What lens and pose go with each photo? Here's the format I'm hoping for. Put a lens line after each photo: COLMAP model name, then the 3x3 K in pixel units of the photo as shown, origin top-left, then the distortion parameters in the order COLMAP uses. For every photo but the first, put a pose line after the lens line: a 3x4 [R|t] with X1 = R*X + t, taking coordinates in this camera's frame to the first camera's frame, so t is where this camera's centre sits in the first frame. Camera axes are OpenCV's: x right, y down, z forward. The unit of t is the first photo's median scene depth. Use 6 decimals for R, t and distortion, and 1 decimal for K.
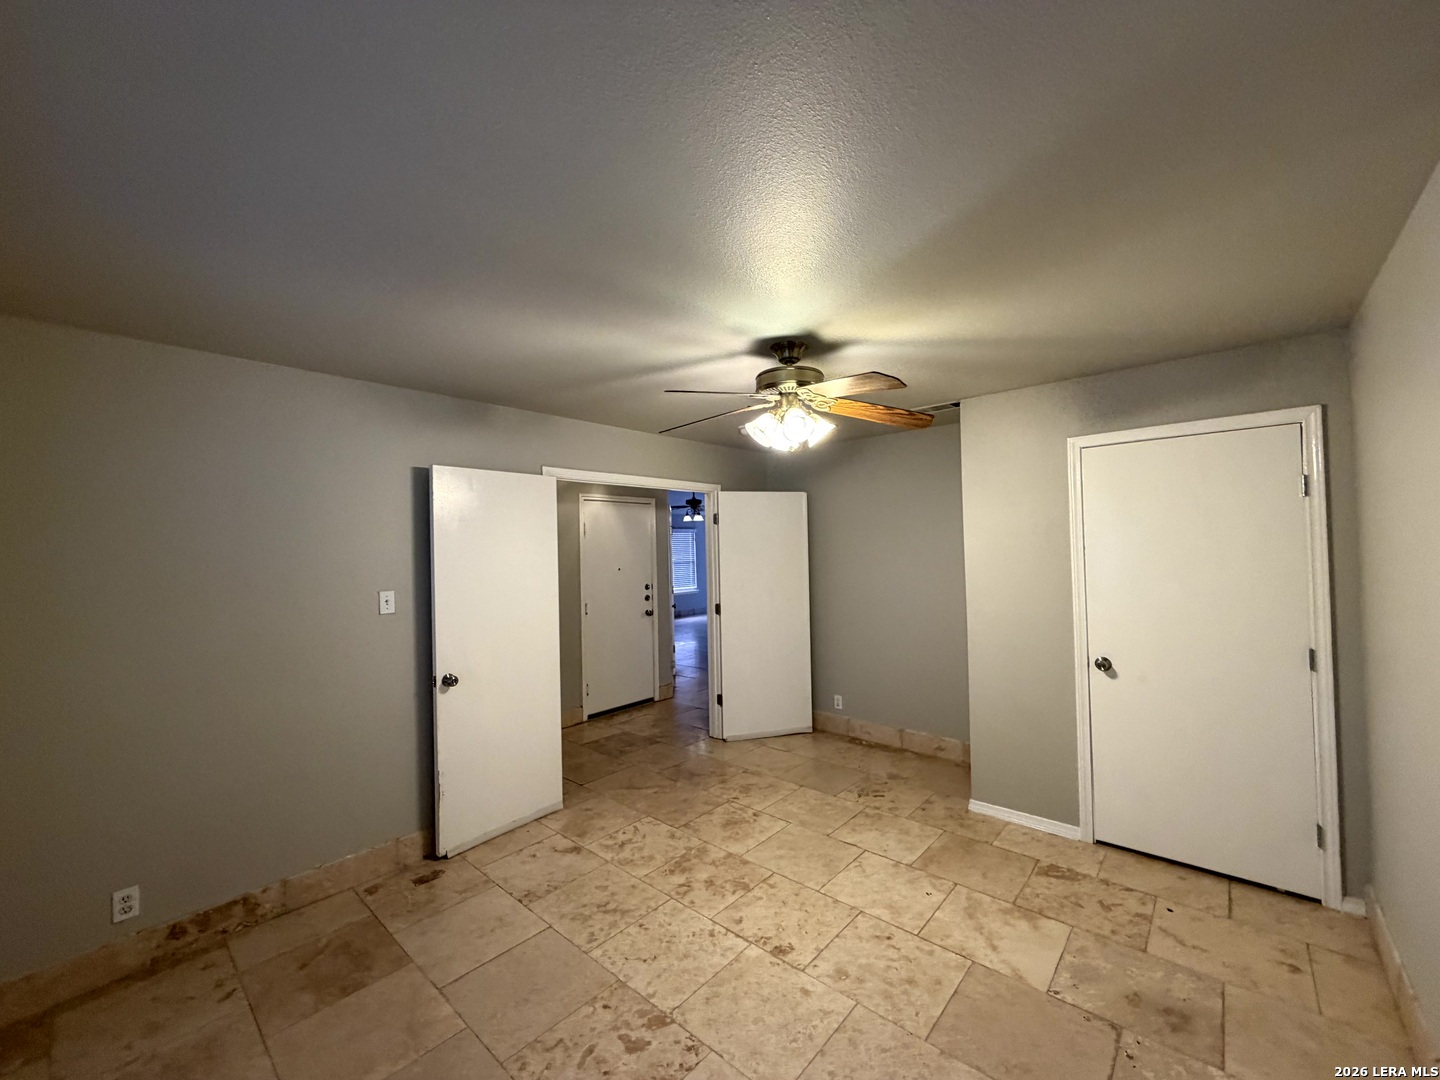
lens RADIAL K [[573.4, 0, 717.3], [0, 573.4, 544.6], [0, 0, 1]] dist [-0.001192, 0.000966]
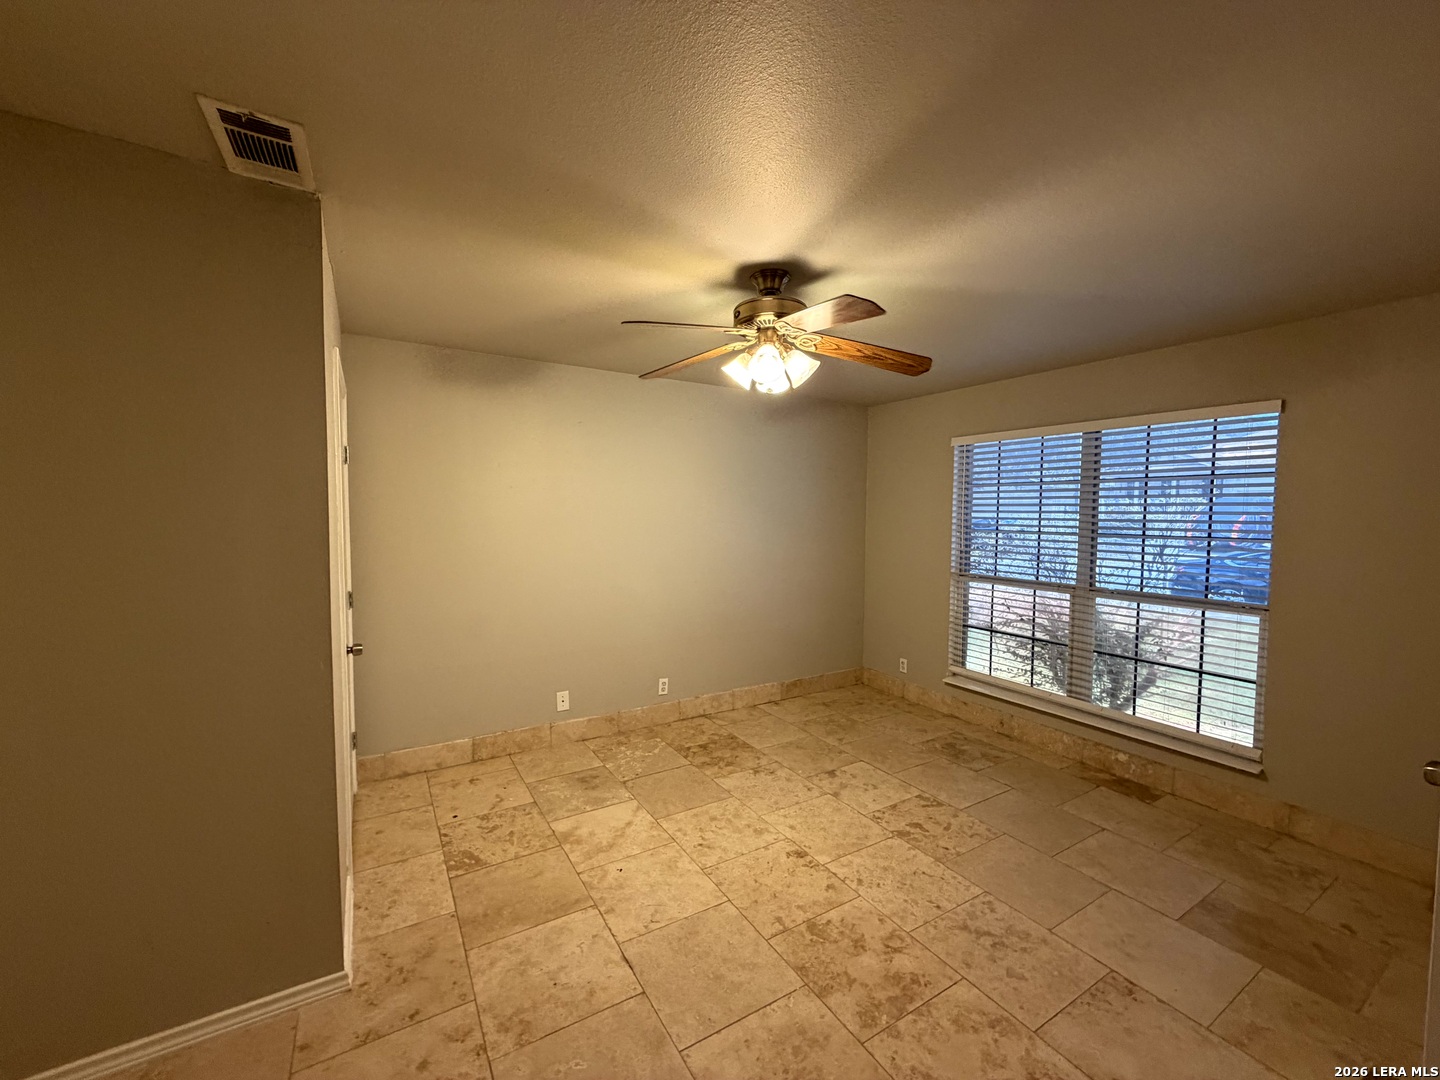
lens RADIAL K [[573.4, 0, 718.5], [0, 573.4, 538.0], [0, 0, 1]] dist [-0.001192, 0.000966]
pose [[-0.957297, -0.000522, 0.289105, -0.059105], [0.008548, 0.999510, 0.030111, 0.040121], [-0.288979, 0.031296, -0.956824, 1.906702]]
